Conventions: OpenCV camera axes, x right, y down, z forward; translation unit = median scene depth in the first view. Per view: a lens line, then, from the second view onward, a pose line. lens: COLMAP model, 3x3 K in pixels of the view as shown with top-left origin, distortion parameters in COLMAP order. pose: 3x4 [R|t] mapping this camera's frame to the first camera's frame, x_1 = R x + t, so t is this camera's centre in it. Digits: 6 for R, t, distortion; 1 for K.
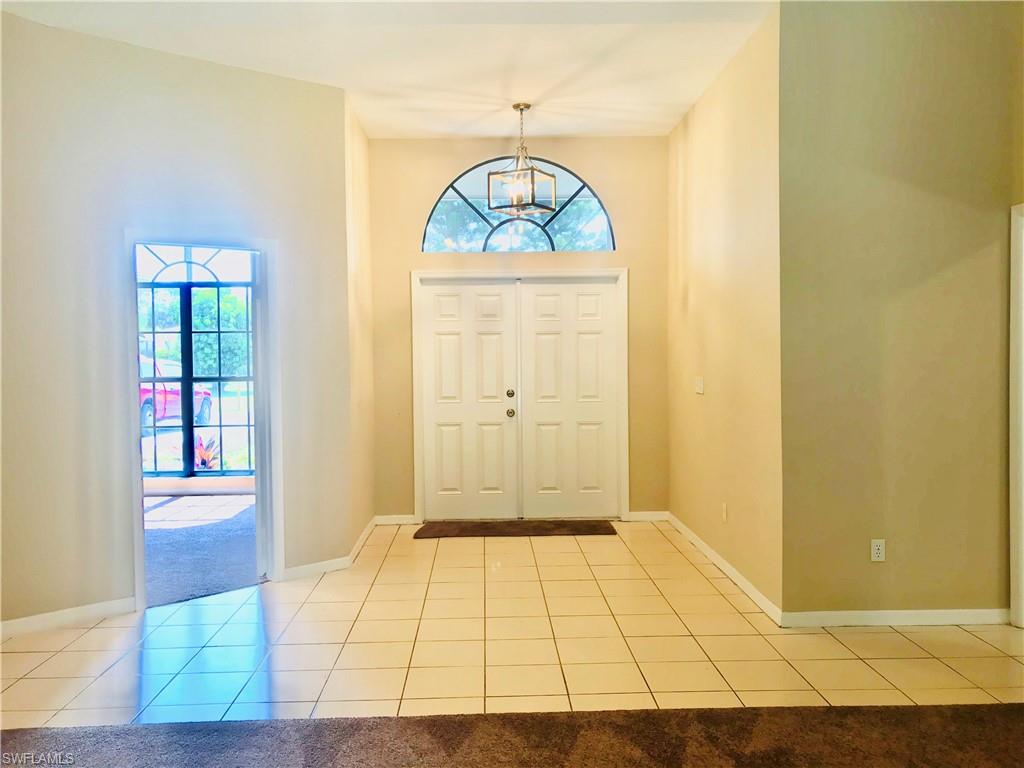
lens RADIAL K [[829.5, 0, 509.2], [0, 829.5, 382.4], [0, 0, 1]] dist [0.039191, -0.032364]
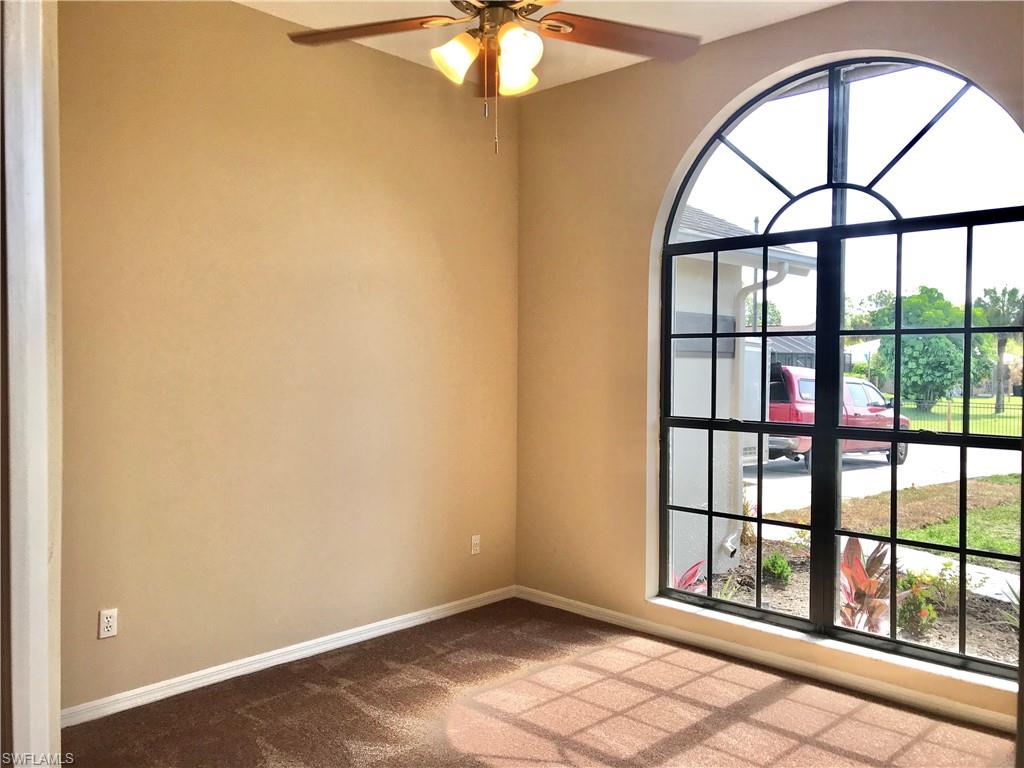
lens RADIAL K [[829.5, 0, 511.3], [0, 829.5, 383.8], [0, 0, 1]] dist [0.039191, -0.032364]
pose [[0.697478, 0.027175, -0.716091, -0.168331], [-0.037406, 0.999299, 0.001490, -0.025175], [0.715629, 0.025747, 0.698006, 0.532296]]
